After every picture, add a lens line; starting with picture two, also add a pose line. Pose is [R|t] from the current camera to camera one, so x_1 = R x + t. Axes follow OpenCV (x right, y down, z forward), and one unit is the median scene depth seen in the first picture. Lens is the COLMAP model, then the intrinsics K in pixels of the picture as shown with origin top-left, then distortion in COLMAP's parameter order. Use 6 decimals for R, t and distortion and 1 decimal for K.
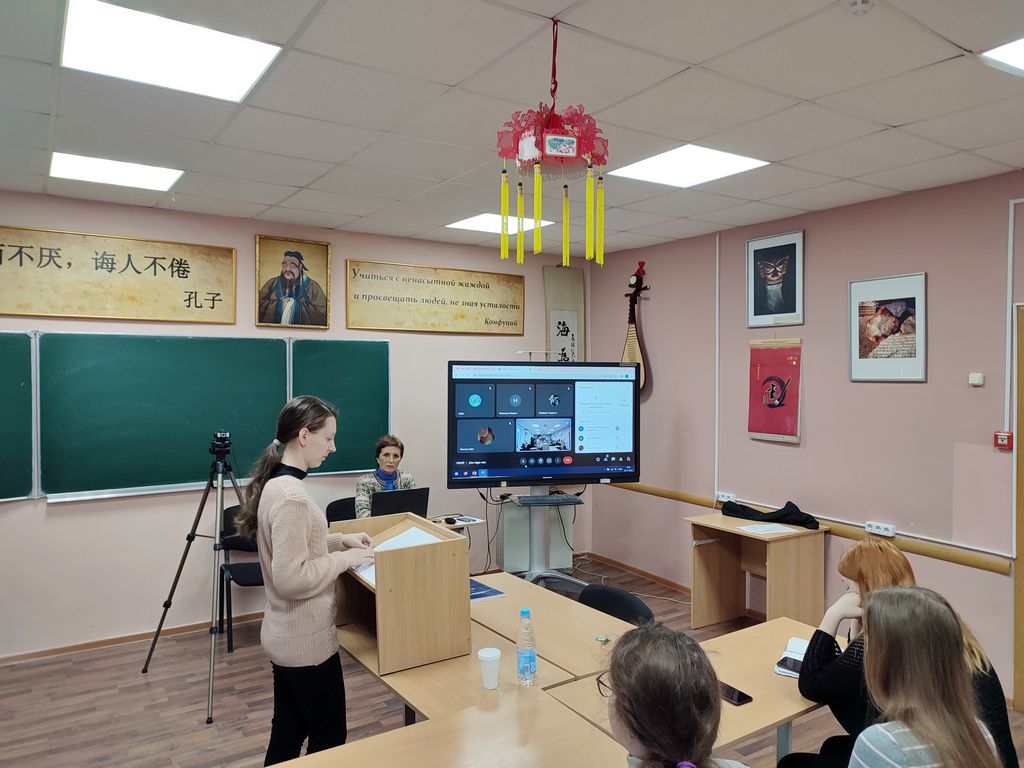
lens RADIAL K [[733.3, 0, 514.2], [0, 733.3, 381.6], [0, 0, 1]] dist [0.002471, -0.003575]
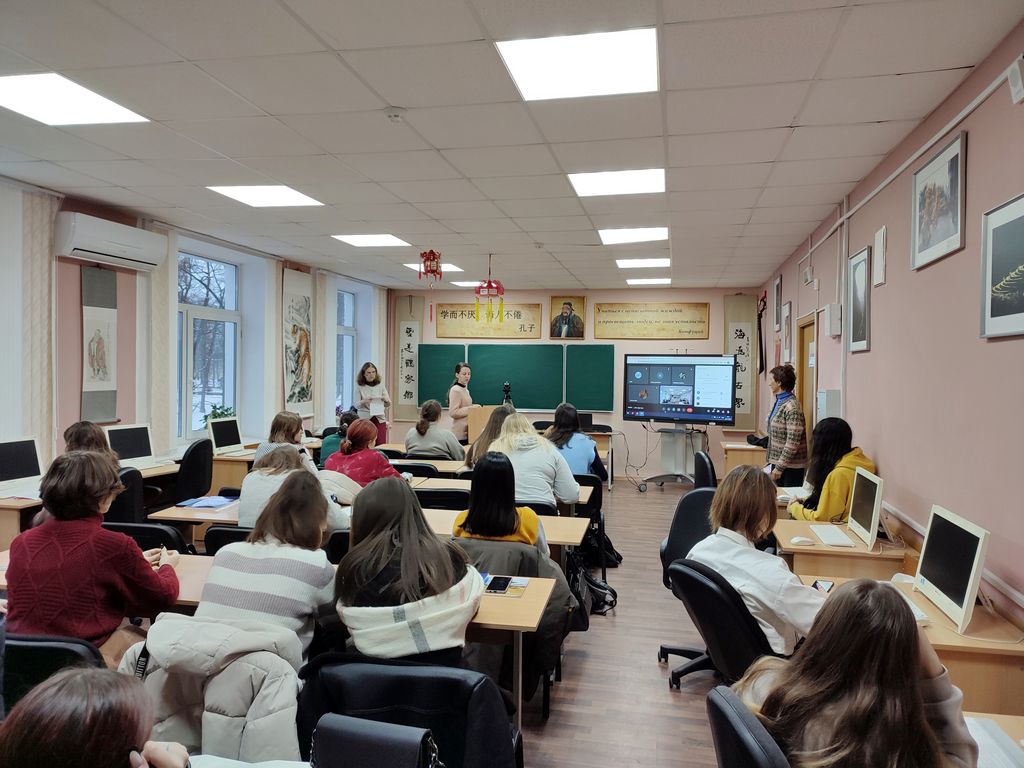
lens RADIAL K [[733.3, 0, 513.7], [0, 733.3, 382.0], [0, 0, 1]] dist [0.002471, -0.003575]
pose [[0.691424, 0.018245, -0.722219, 1.074111], [-0.020705, 0.999771, 0.005434, 0.039780], [0.722153, 0.011196, 0.691643, -0.535164]]
